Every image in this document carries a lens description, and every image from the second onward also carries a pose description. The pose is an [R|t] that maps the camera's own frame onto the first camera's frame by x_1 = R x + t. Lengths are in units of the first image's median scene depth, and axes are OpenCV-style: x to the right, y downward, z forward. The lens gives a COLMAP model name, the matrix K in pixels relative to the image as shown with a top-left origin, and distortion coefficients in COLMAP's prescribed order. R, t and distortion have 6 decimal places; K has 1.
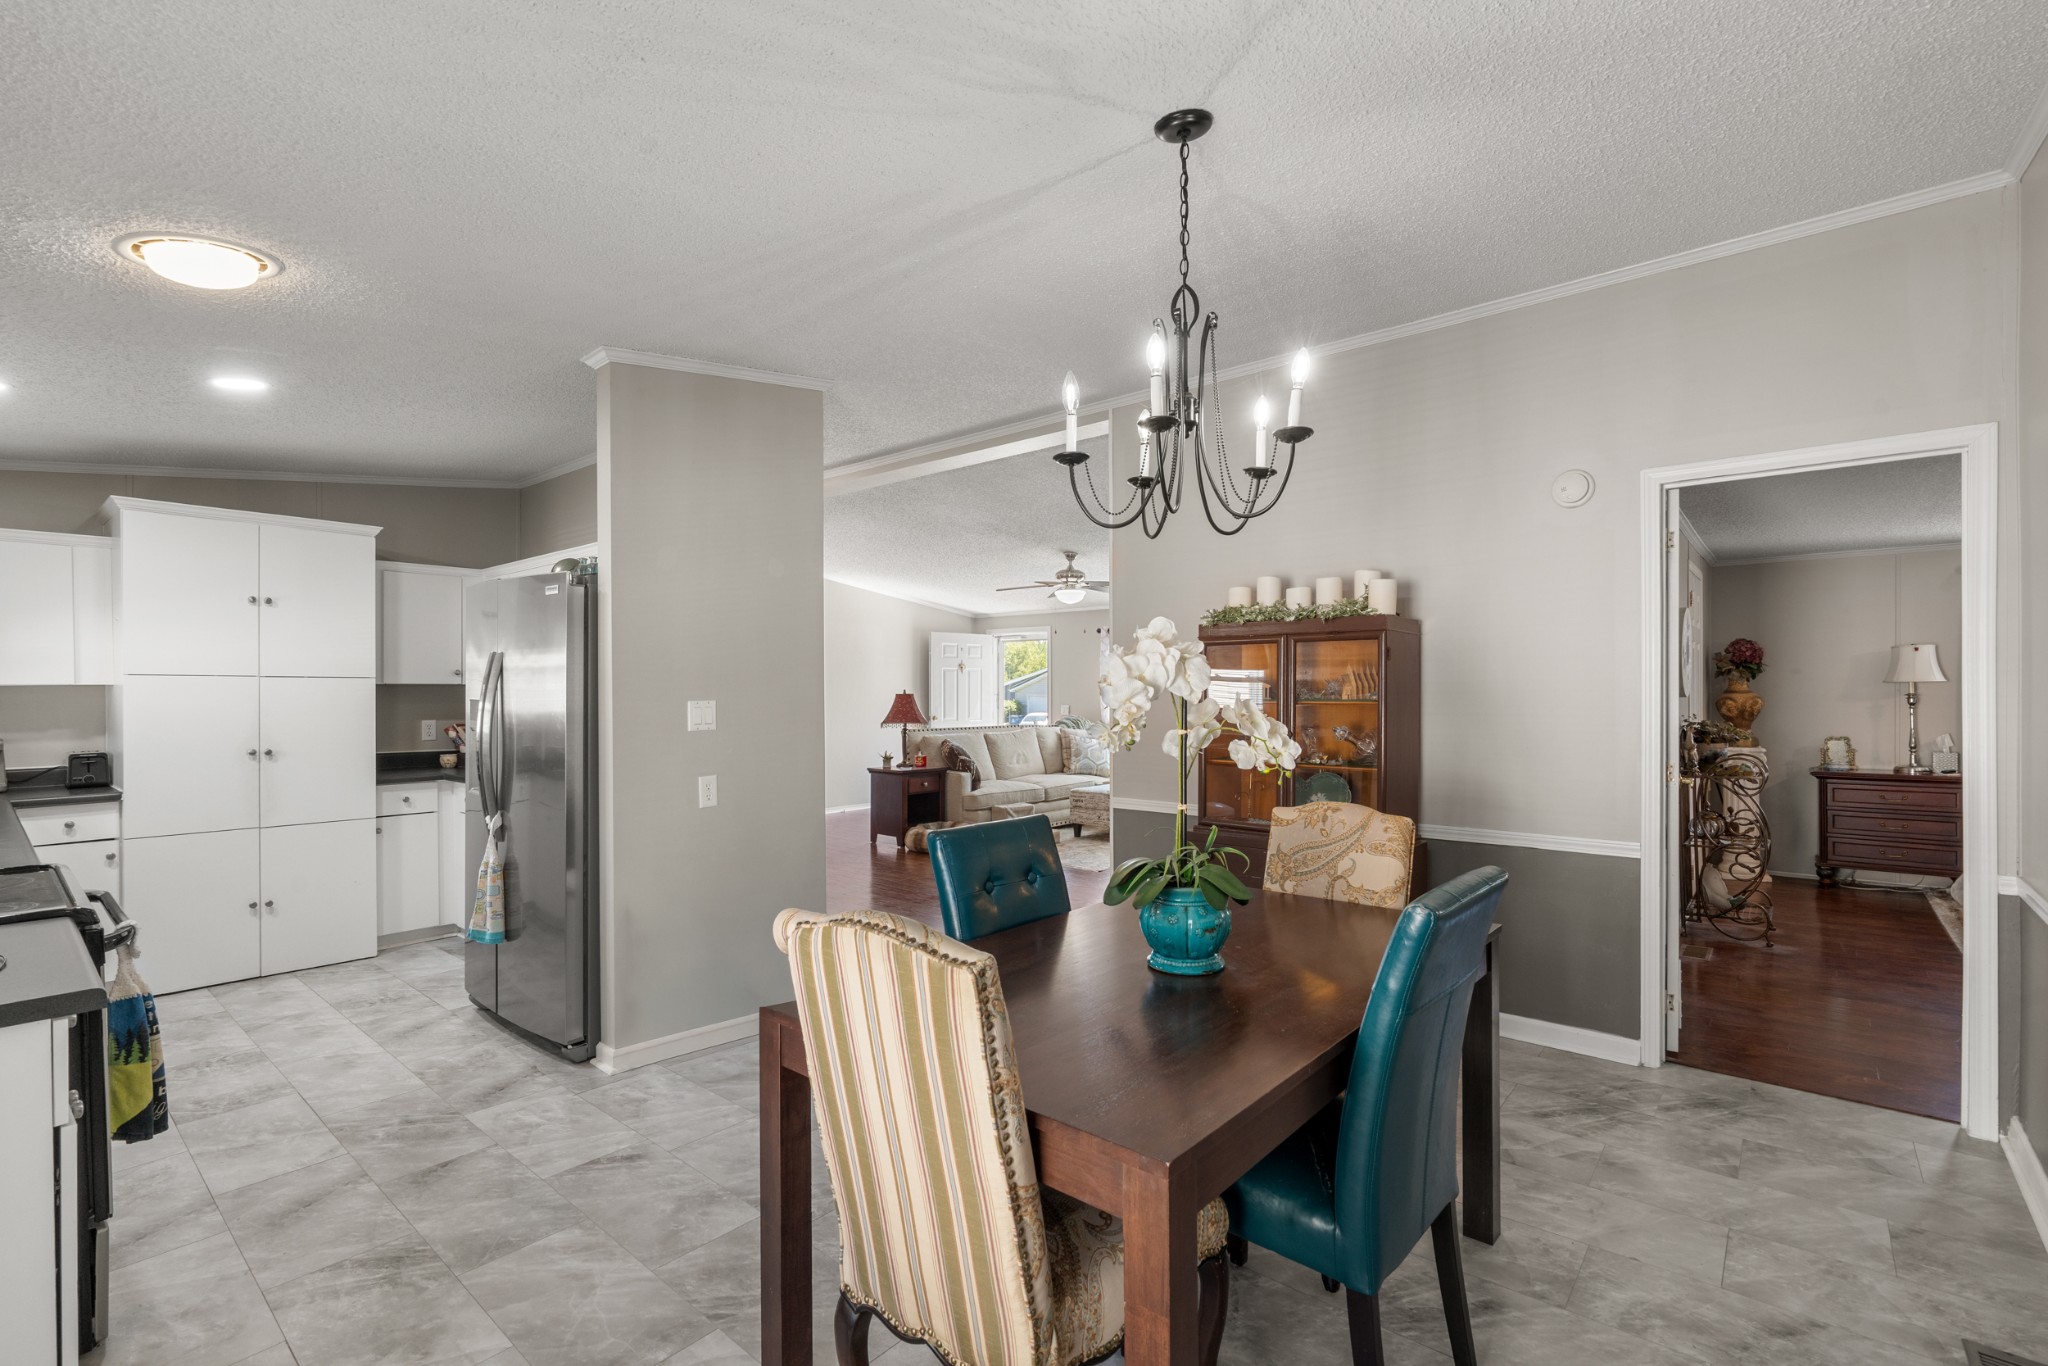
lens RADIAL K [[936.9, 0, 1015.8], [0, 936.9, 694.8], [0, 0, 1]] dist [-0.006362, 0.002017]
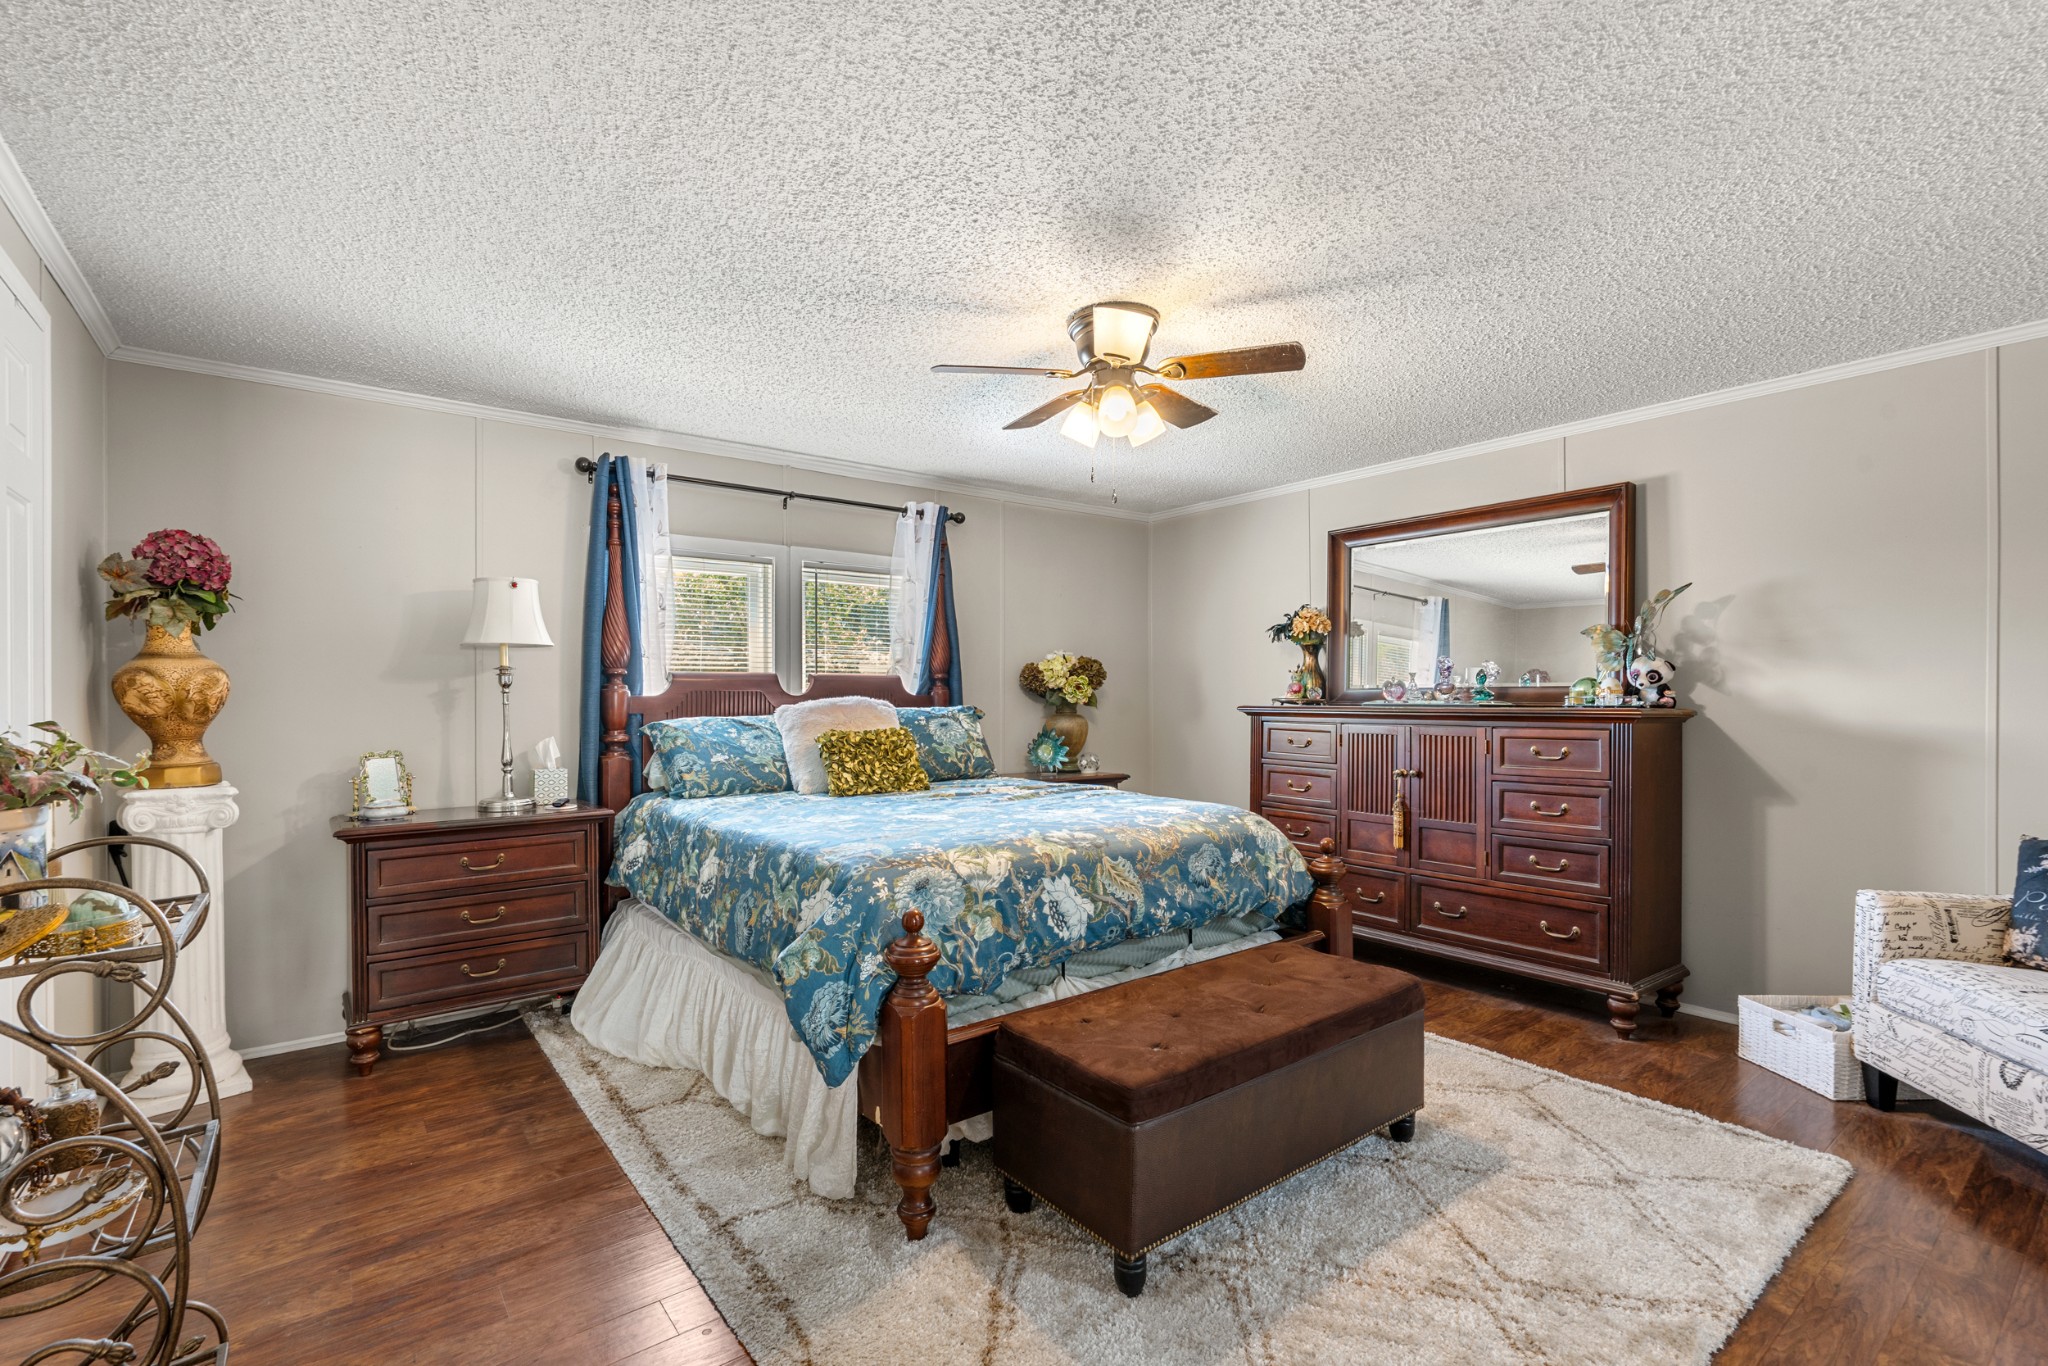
lens RADIAL K [[936.9, 0, 1027.6], [0, 936.9, 697.2], [0, 0, 1]] dist [-0.006362, 0.002017]
pose [[0.204403, -0.002537, 0.978884, 0.448679], [-0.000198, 0.999997, 0.002633, 0.014318], [-0.978887, -0.000732, 0.204402, 0.545051]]
